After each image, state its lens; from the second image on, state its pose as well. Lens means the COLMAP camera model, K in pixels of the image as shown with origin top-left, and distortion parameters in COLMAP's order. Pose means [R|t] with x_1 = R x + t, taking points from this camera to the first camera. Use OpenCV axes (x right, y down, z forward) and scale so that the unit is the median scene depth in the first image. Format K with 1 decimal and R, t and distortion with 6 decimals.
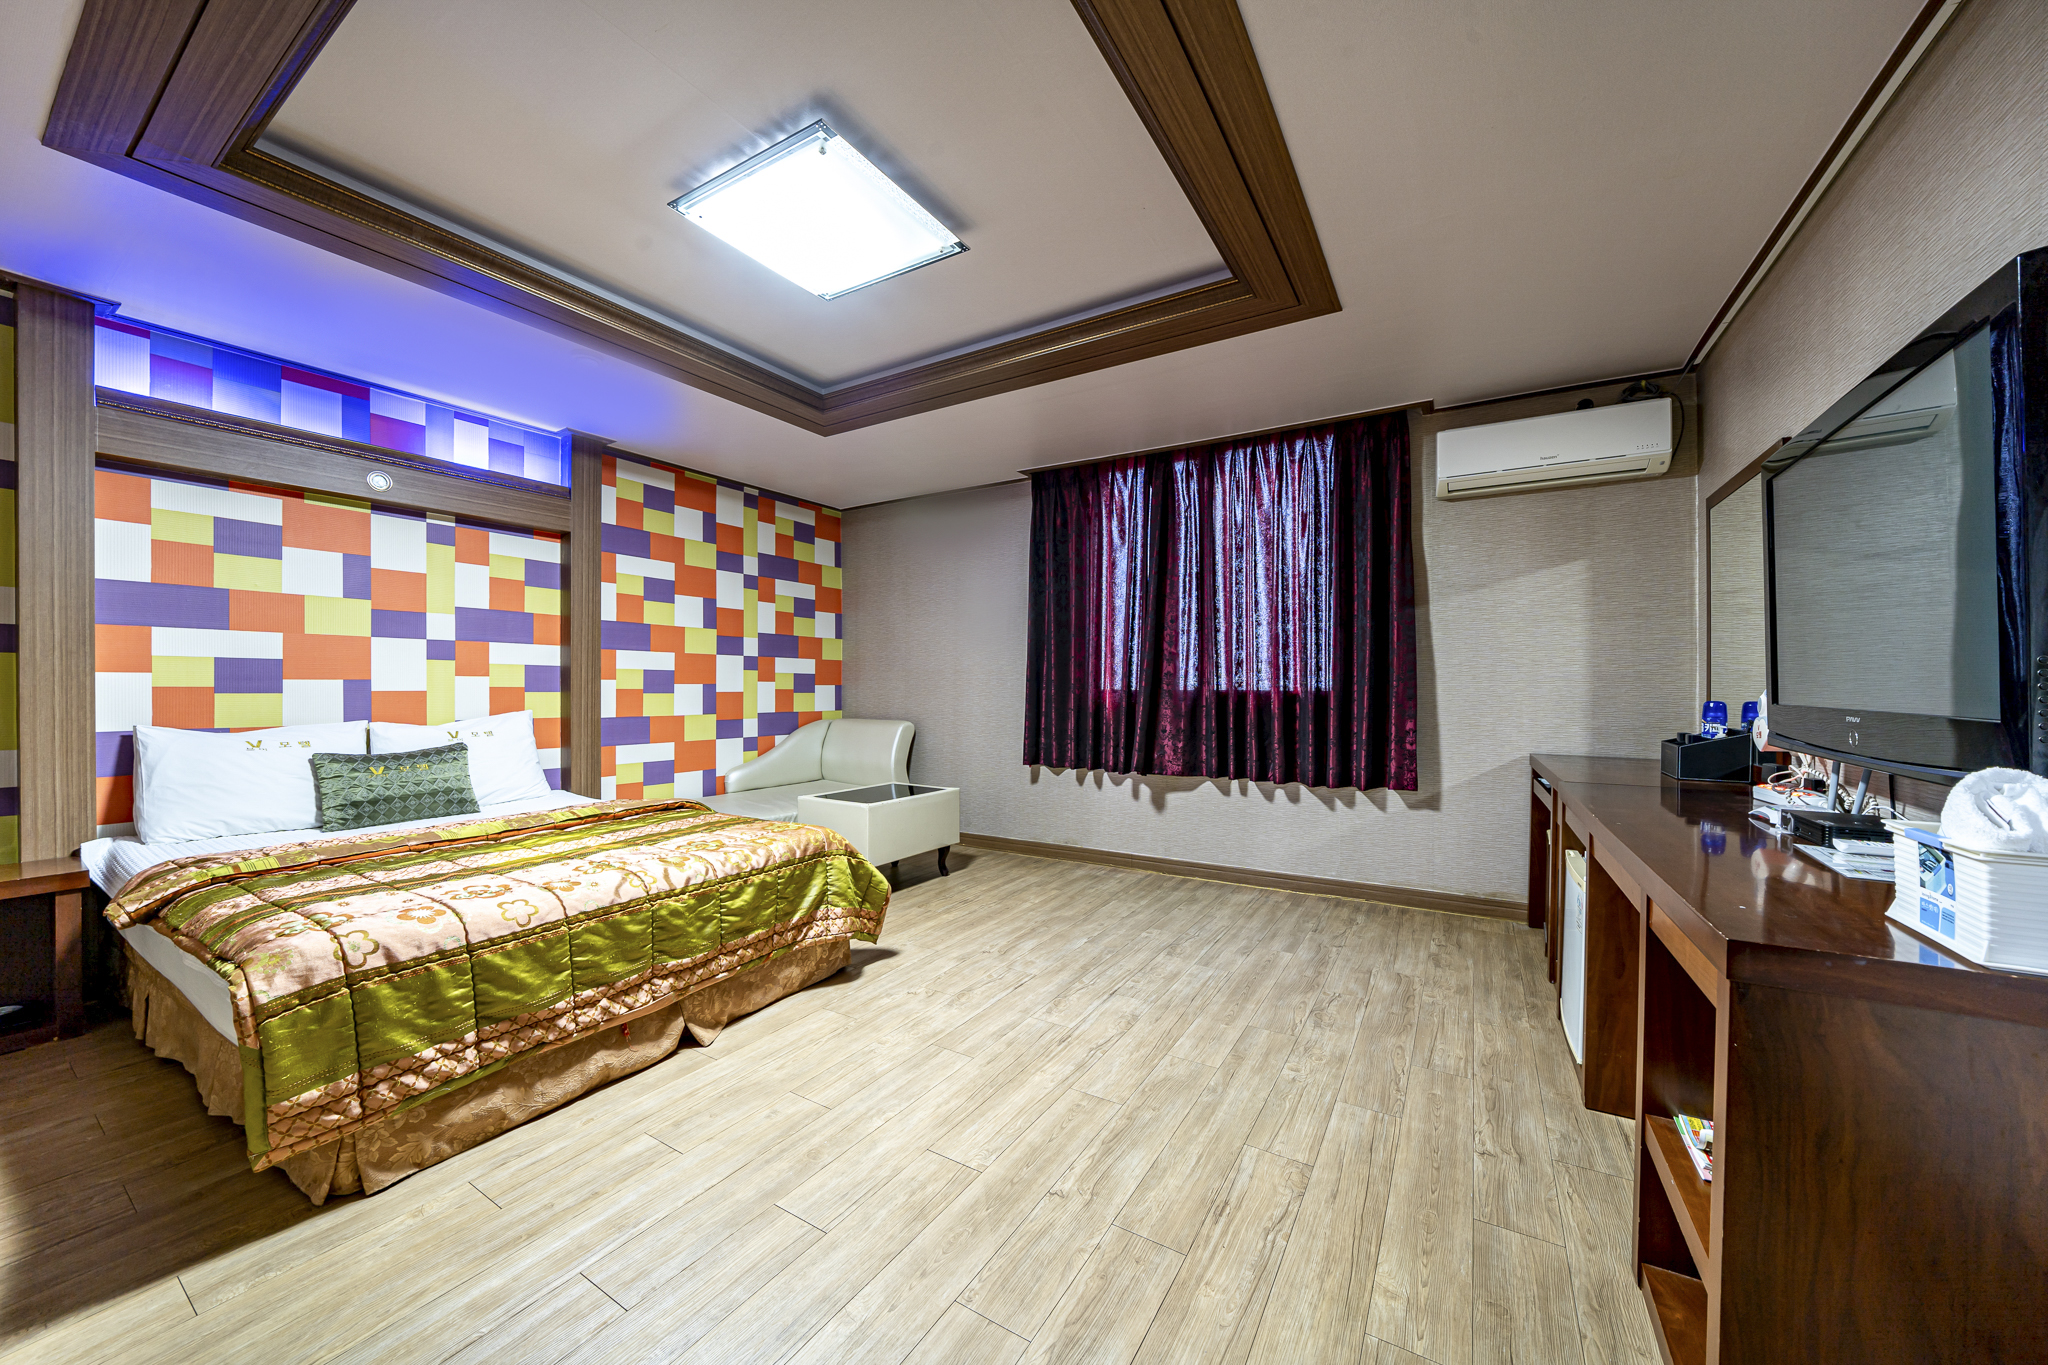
lens RADIAL K [[746.6, 0, 1019.4], [0, 746.6, 685.4], [0, 0, 1]] dist [-0.017849, -0.000021]
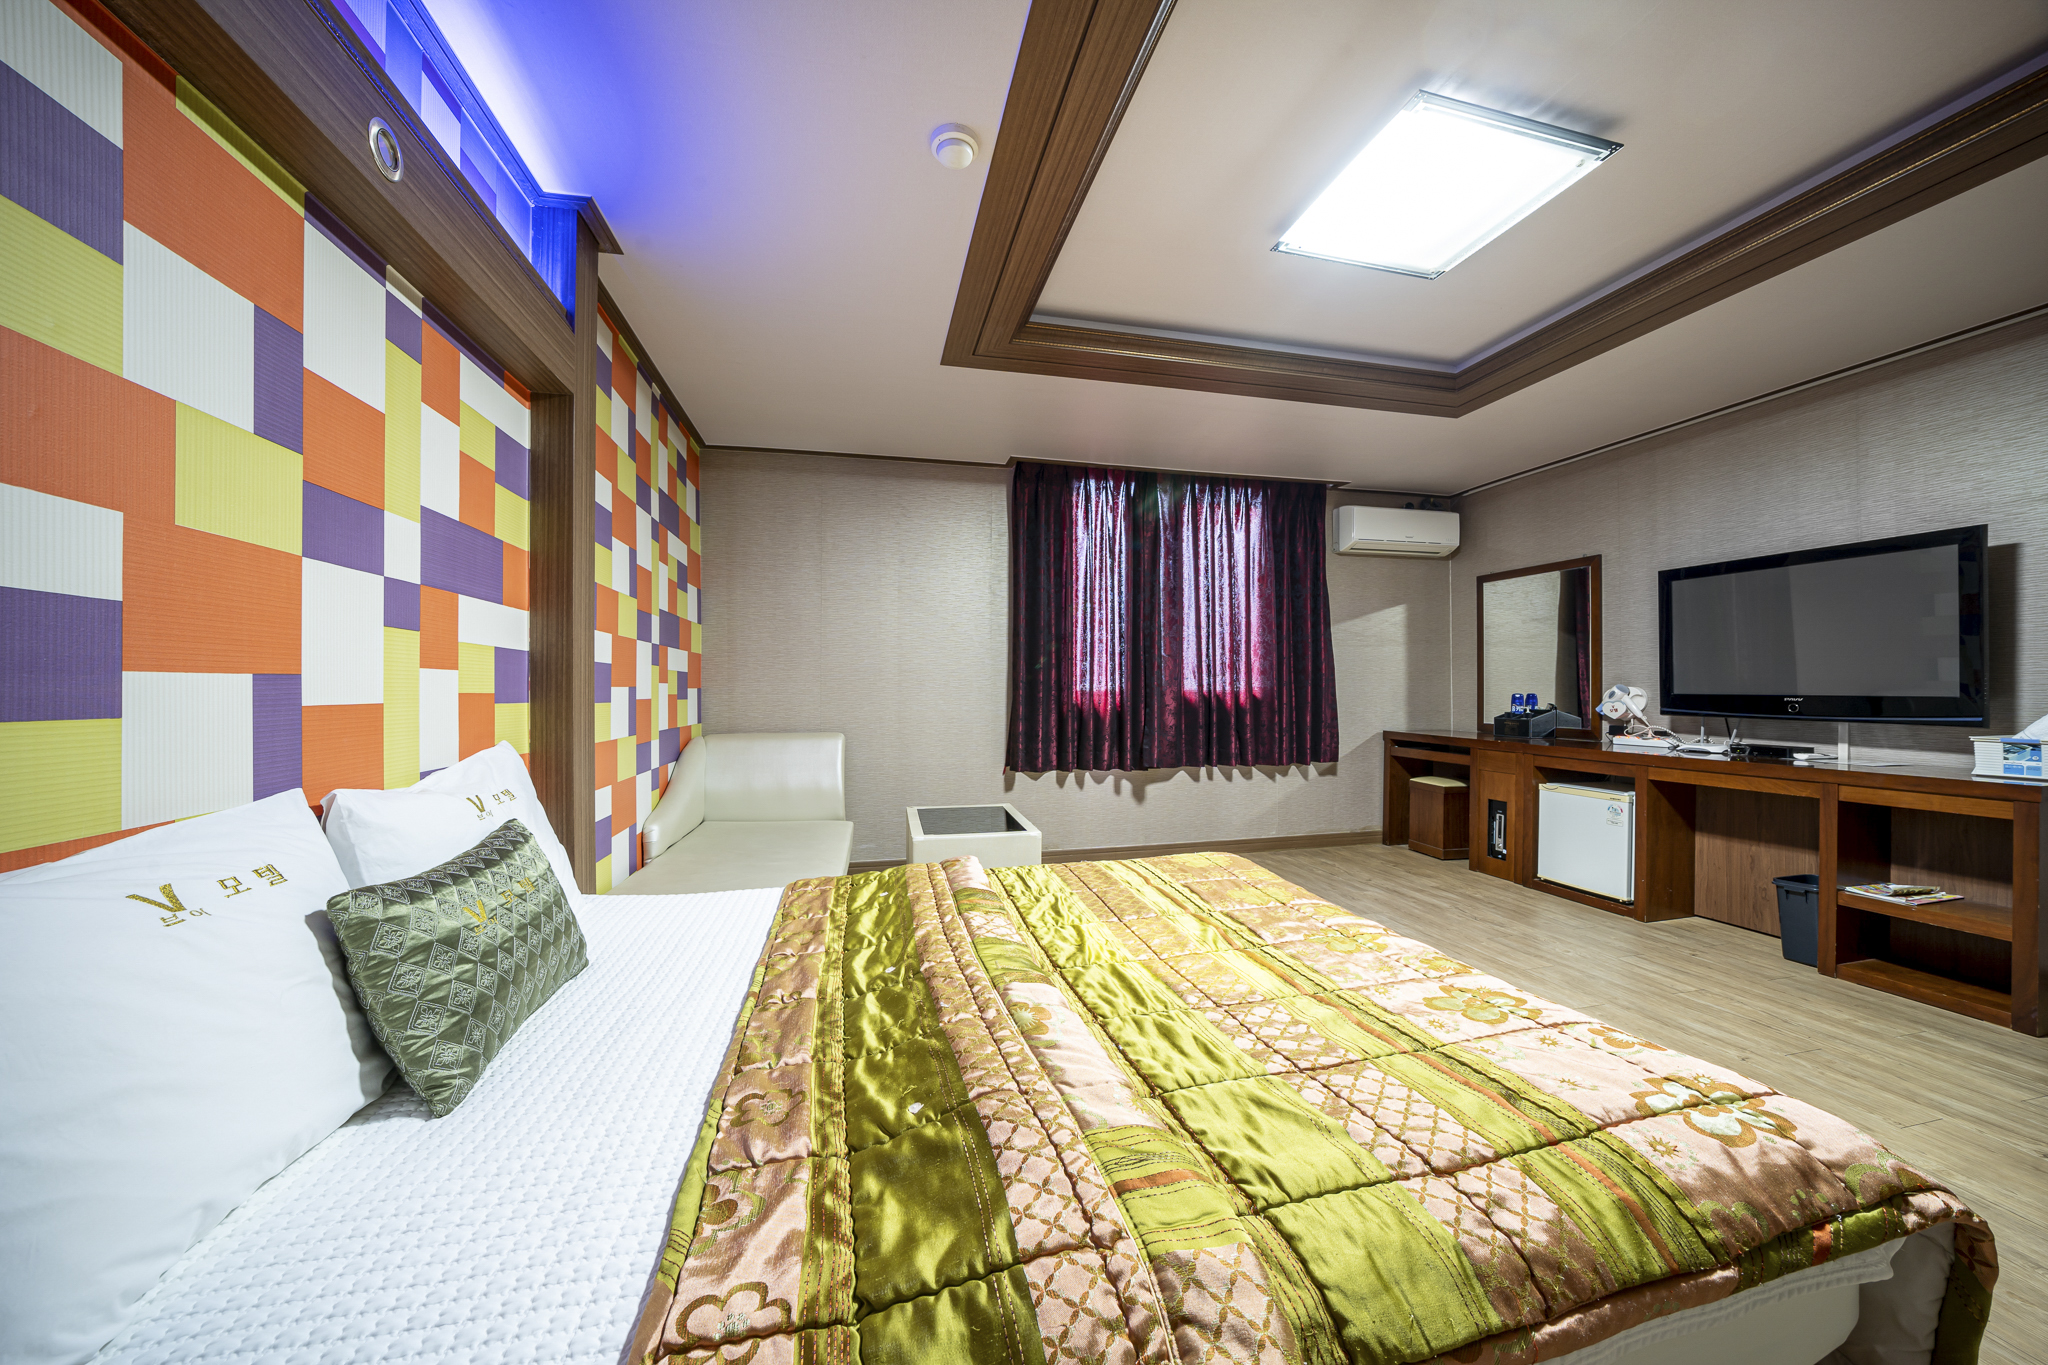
lens RADIAL K [[717.2, 0, 1028.3], [0, 717.2, 683.4], [0, 0, 1]] dist [-0.010422, -0.000071]
pose [[0.704948, -0.000284, 0.709259, -0.723401], [0.005477, 0.999972, -0.005043, 0.000101], [-0.709238, 0.007440, 0.704930, 0.414254]]
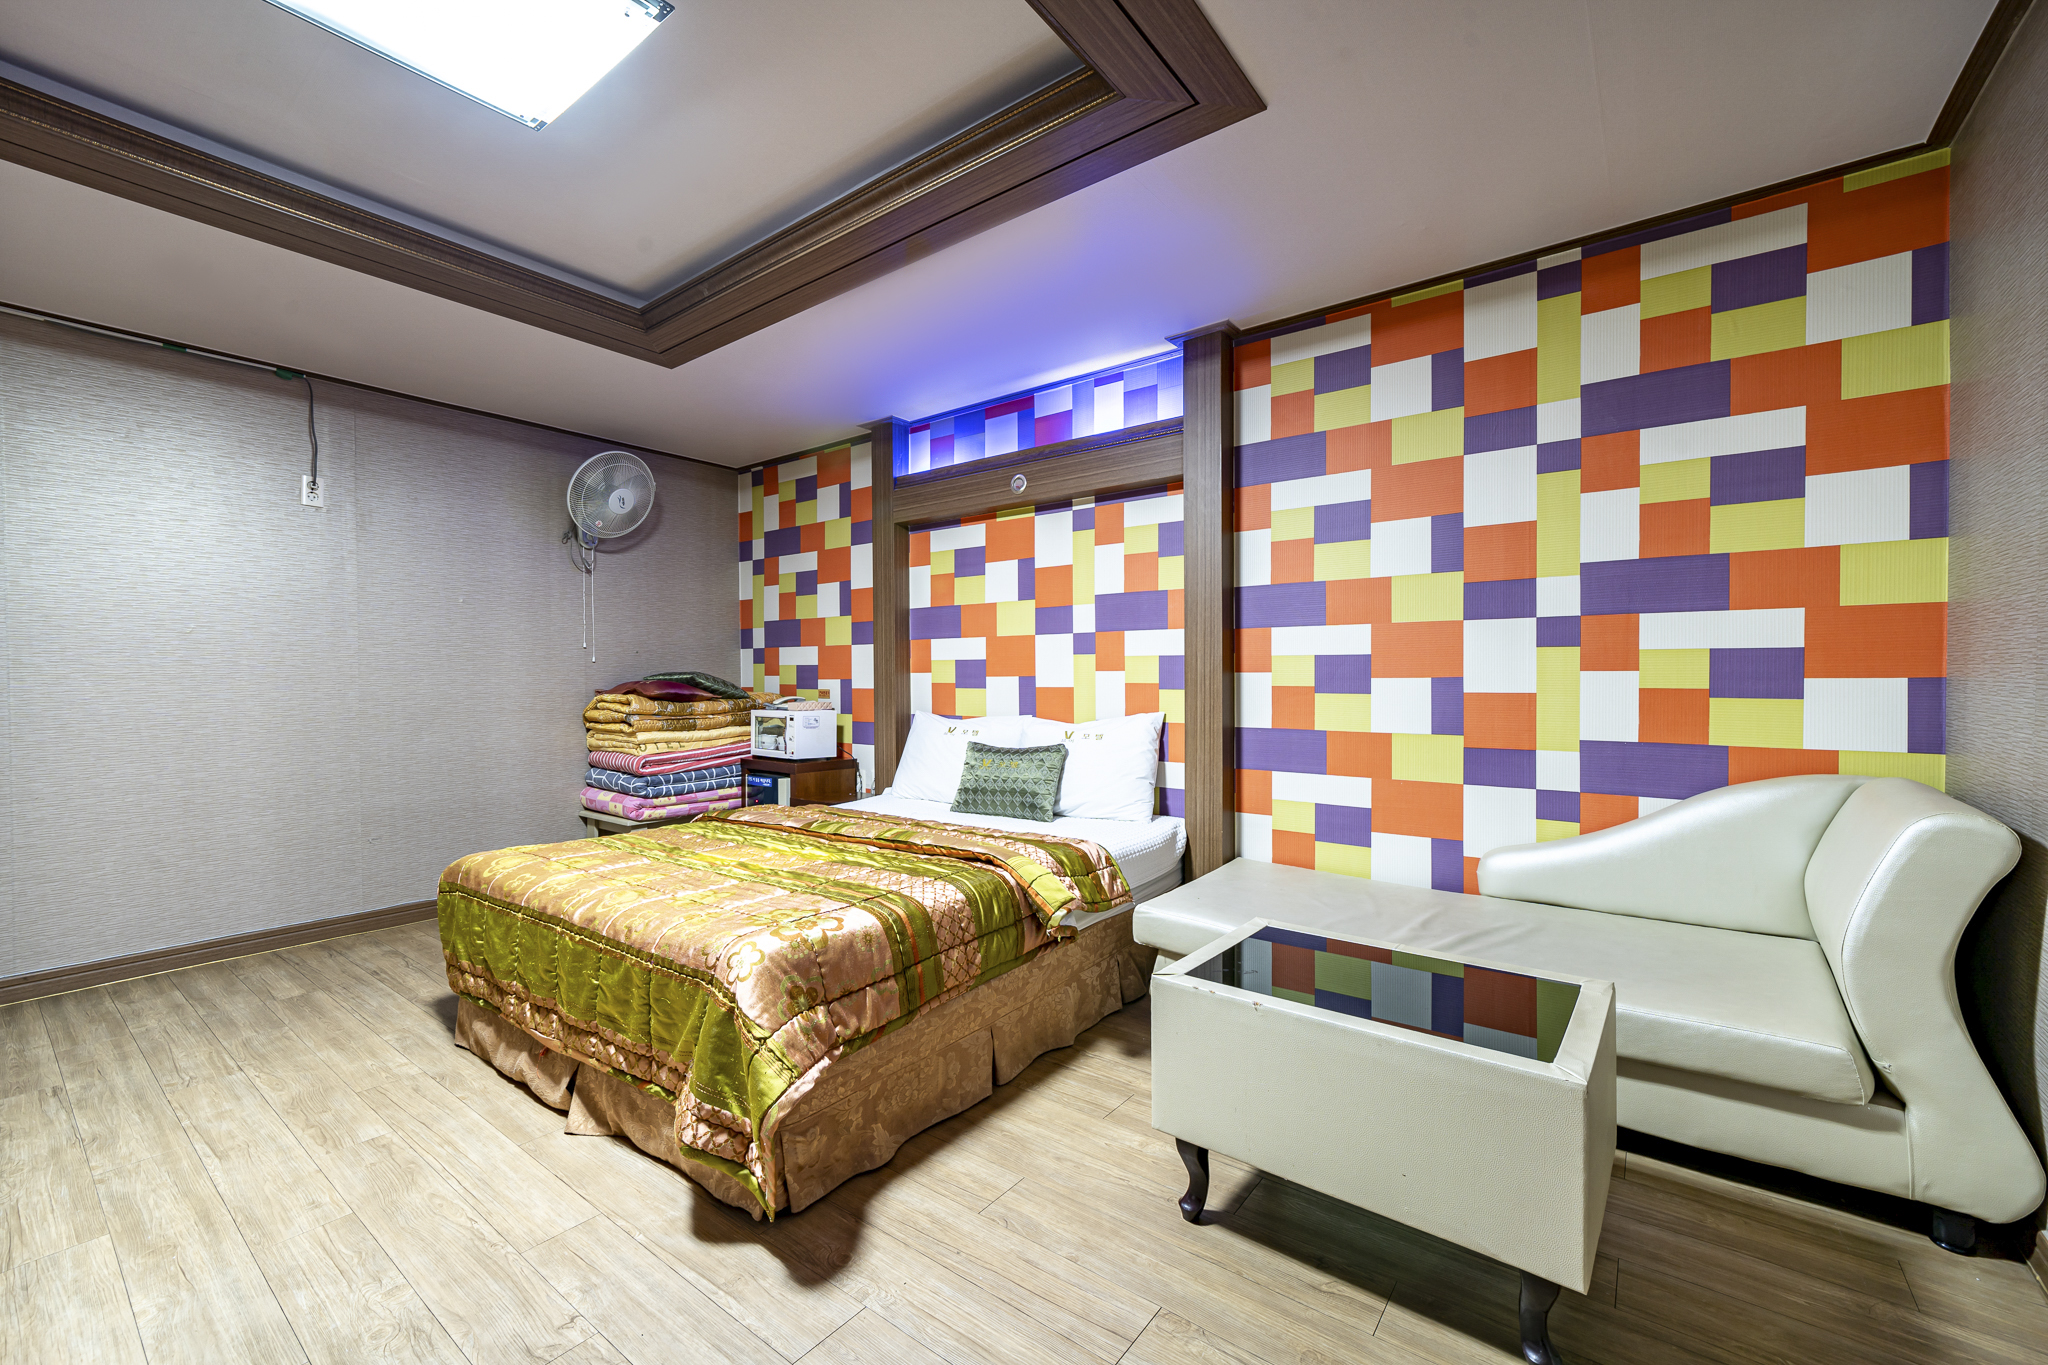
lens RADIAL K [[831.8, 0, 1023.3], [0, 831.8, 695.9], [0, 0, 1]] dist [-0.001413, -0.000343]
pose [[-0.096436, 0.012906, -0.995256, 0.237189], [0.001048, 0.999917, 0.012865, 0.004060], [0.995339, 0.000198, -0.096441, 0.904557]]
